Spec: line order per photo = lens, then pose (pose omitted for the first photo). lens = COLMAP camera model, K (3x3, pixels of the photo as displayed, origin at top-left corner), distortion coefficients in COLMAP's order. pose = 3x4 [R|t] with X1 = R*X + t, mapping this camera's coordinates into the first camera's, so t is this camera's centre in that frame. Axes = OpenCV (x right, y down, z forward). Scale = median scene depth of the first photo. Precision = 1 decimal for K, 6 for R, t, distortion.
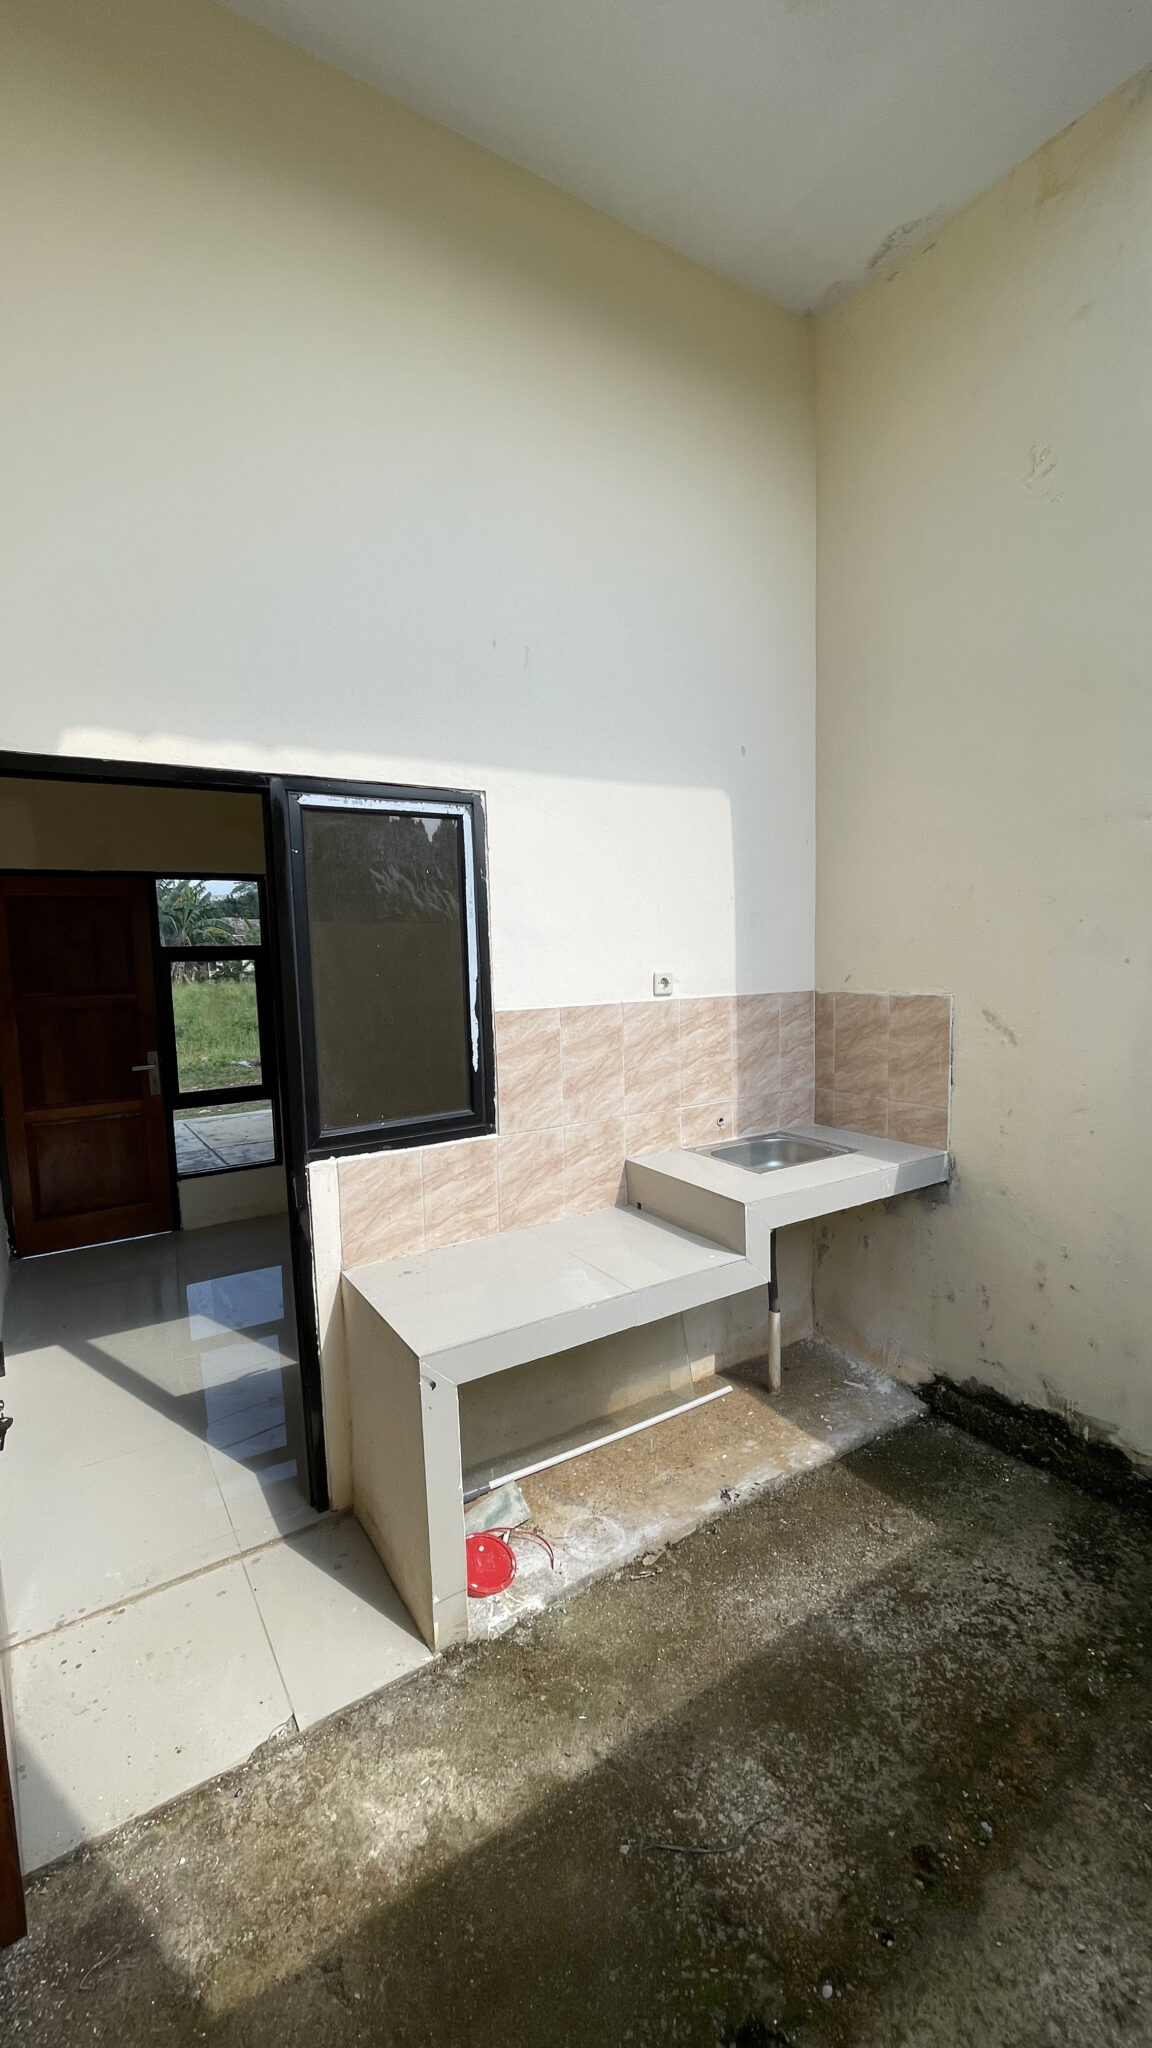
lens RADIAL K [[817.1, 0, 576.0], [0, 817.1, 1024.0], [0, 0, 1]] dist [-0.010875, 0.000349]
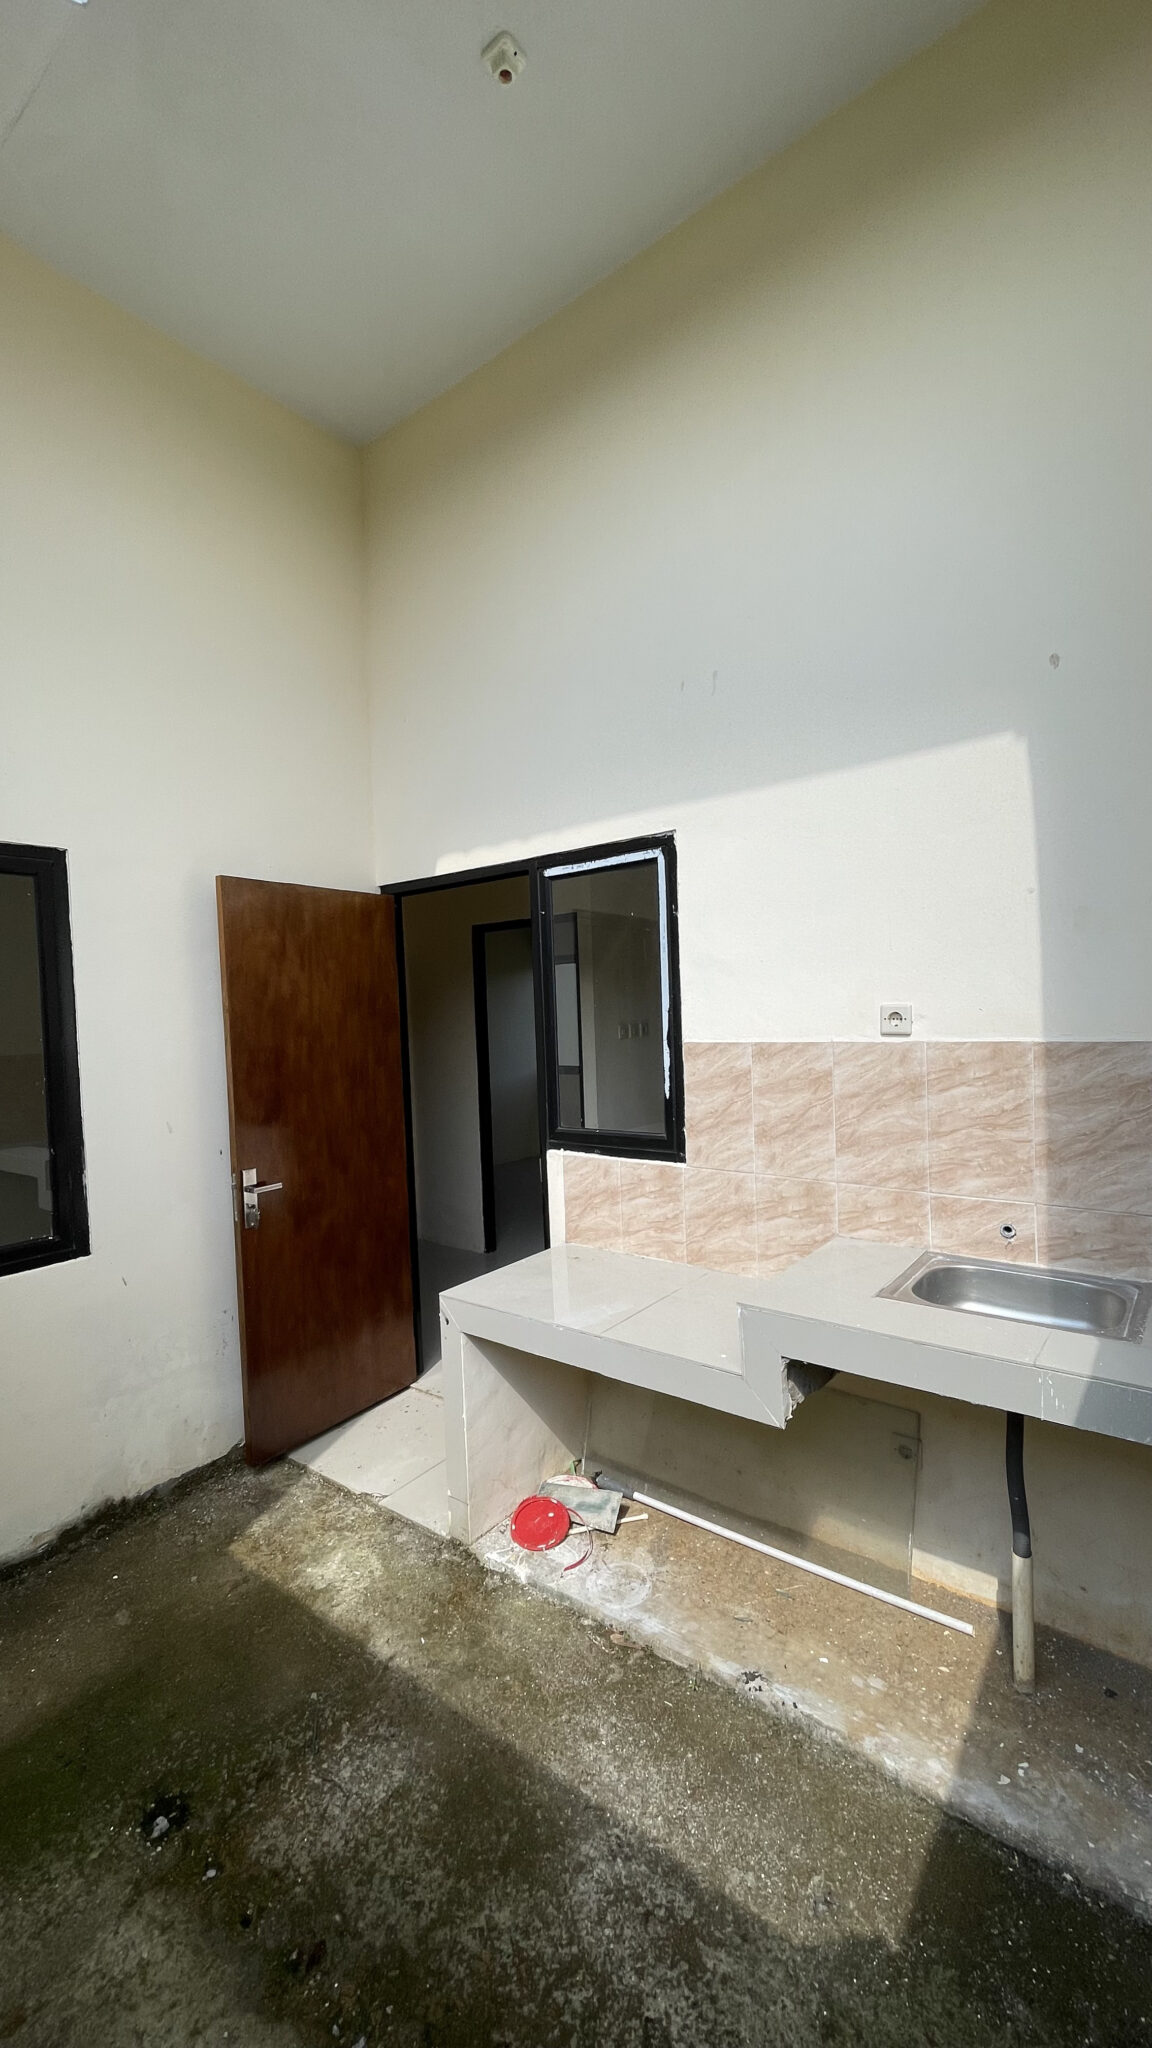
lens RADIAL K [[802.5, 0, 579.7], [0, 802.5, 1020.4], [0, 0, 1]] dist [-0.016551, 0.001074]
pose [[0.348673, 0.027914, -0.936829, 0.801260], [-0.058147, 0.998275, 0.008104, -0.043804], [0.935439, 0.051649, 0.349694, 0.538085]]
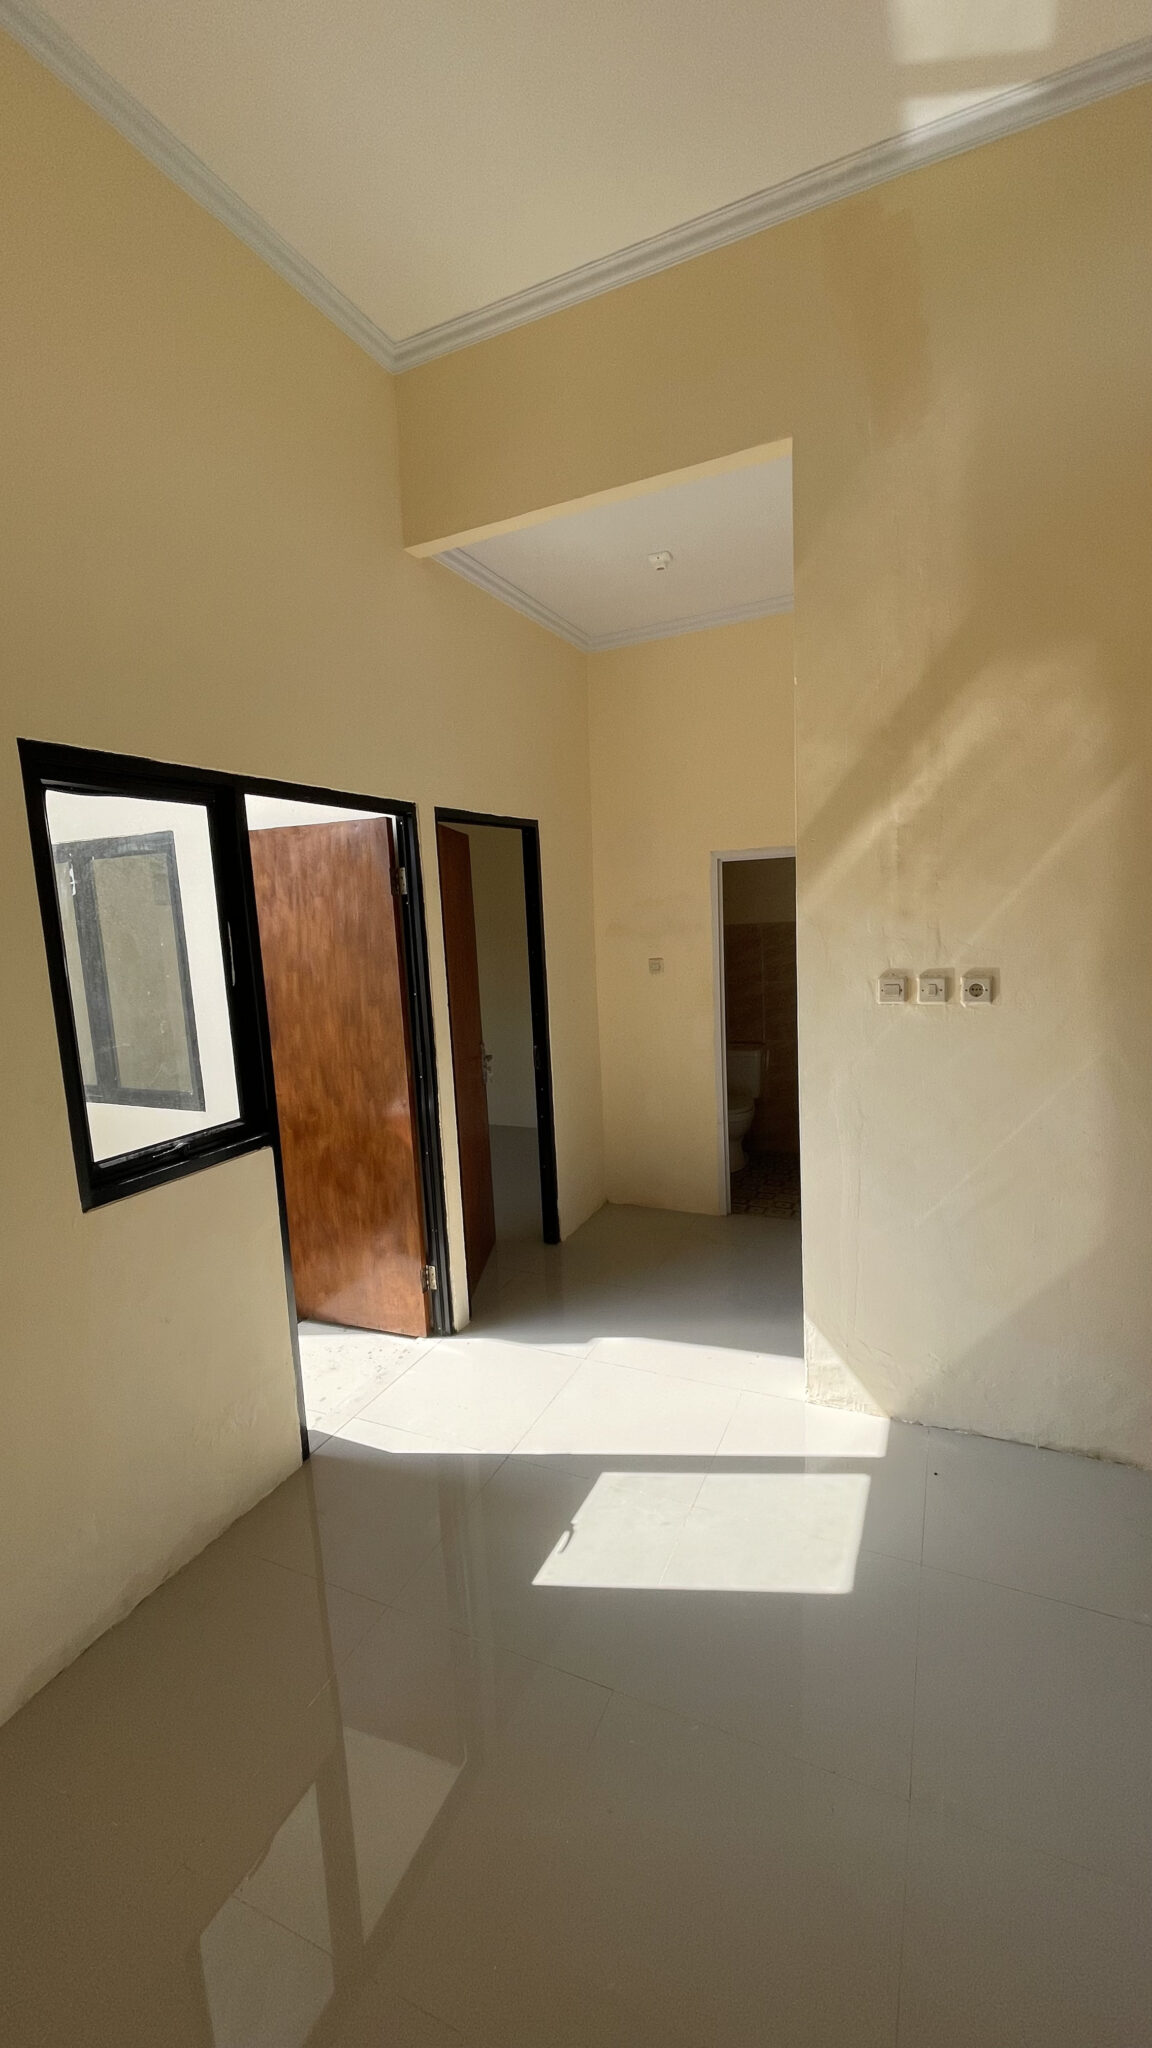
lens RADIAL K [[817.1, 0, 576.0], [0, 817.1, 1024.0], [0, 0, 1]] dist [-0.010875, 0.000349]
pose [[-0.825286, 0.149469, -0.544575, -0.139731], [0.019423, 0.971279, 0.237151, -0.211846], [0.564381, 0.185139, -0.804486, 1.934810]]
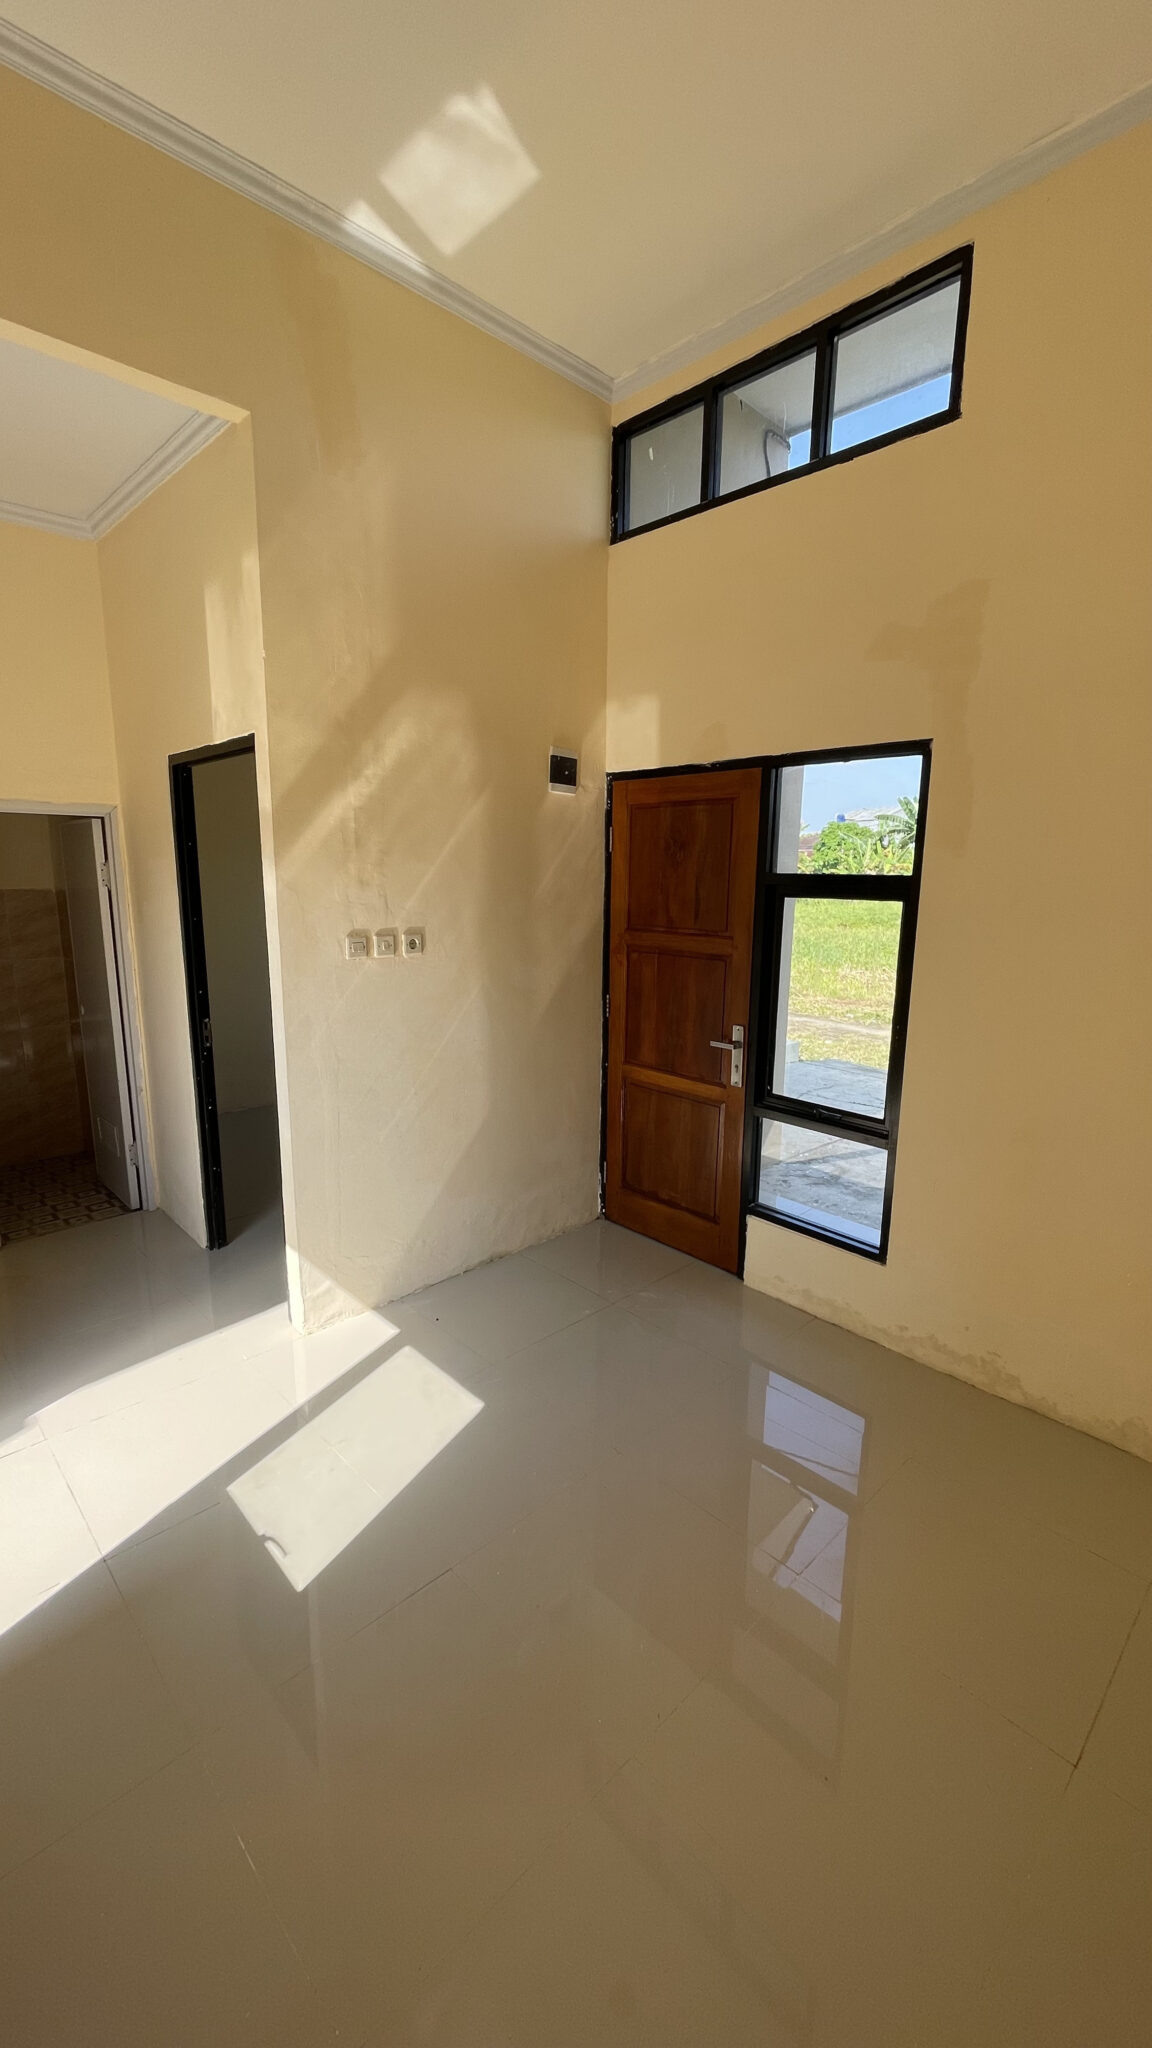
lens RADIAL K [[817.1, 0, 576.0], [0, 817.1, 1024.0], [0, 0, 1]] dist [-0.010875, 0.000349]
pose [[0.211697, 0.210604, -0.954374, 0.211766], [-0.114076, 0.975157, 0.189886, -0.159075], [0.970655, 0.068673, 0.230462, 1.377473]]
